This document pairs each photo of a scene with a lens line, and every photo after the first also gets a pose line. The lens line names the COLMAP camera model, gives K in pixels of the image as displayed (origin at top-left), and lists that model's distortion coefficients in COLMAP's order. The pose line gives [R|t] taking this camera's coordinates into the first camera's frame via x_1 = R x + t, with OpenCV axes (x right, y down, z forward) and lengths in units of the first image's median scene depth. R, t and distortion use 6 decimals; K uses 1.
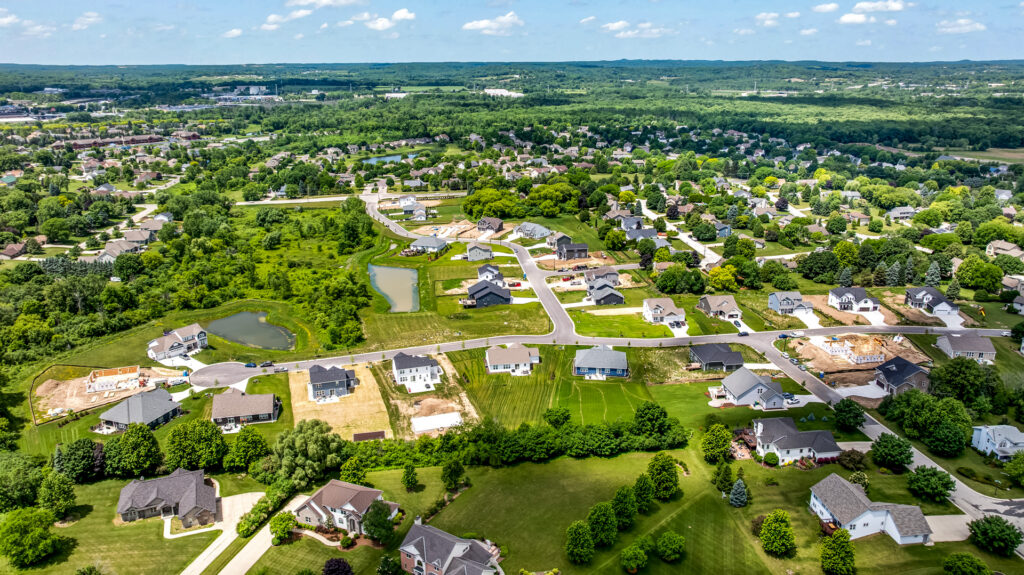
lens RADIAL K [[724.2, 0, 516.6], [0, 724.2, 287.5], [0, 0, 1]] dist [-0.019169, 0.002413]
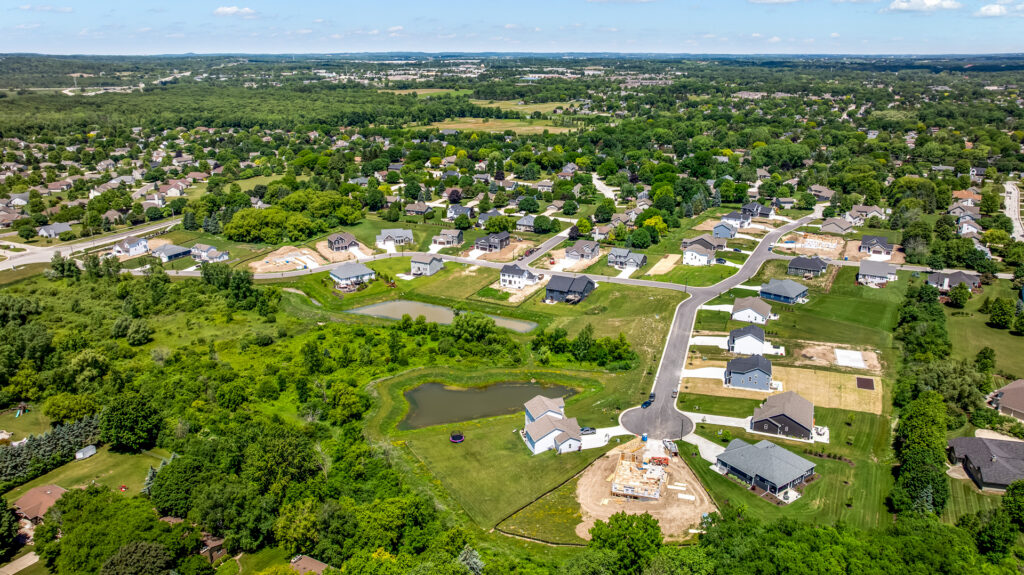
lens RADIAL K [[724.2, 0, 516.6], [0, 724.2, 287.5], [0, 0, 1]] dist [-0.019169, 0.002413]
pose [[0.576258, -0.252457, 0.777298, -0.860624], [0.246142, 0.960544, 0.129493, -0.136977], [-0.779321, 0.116705, 0.615662, 0.459353]]
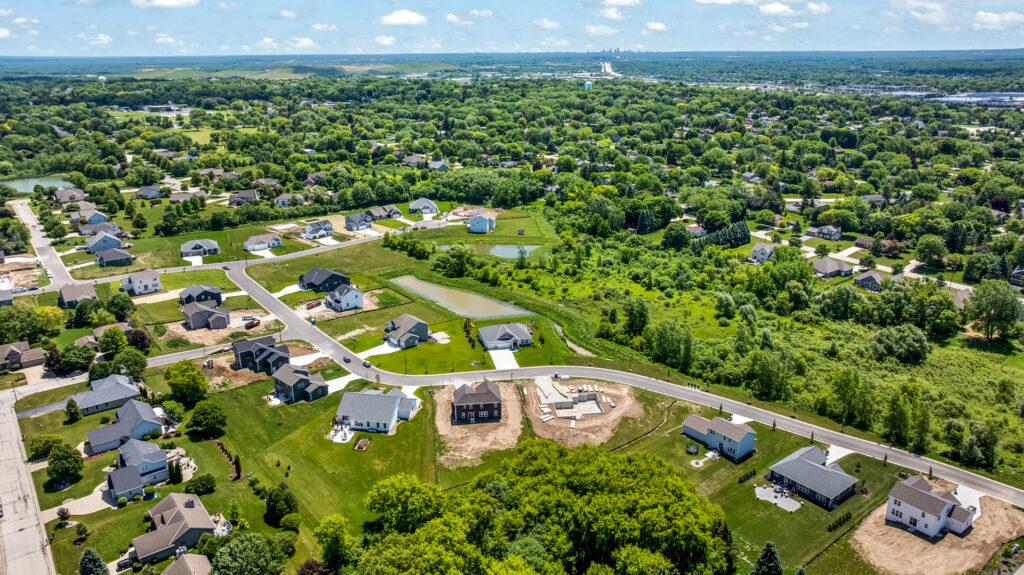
lens RADIAL K [[724.2, 0, 516.6], [0, 724.2, 287.5], [0, 0, 1]] dist [-0.019169, 0.002413]
pose [[-0.862996, 0.165037, -0.477494, 0.215329], [-0.144766, 0.824725, 0.546692, -0.578494], [0.484025, 0.540917, -0.687843, 1.857746]]
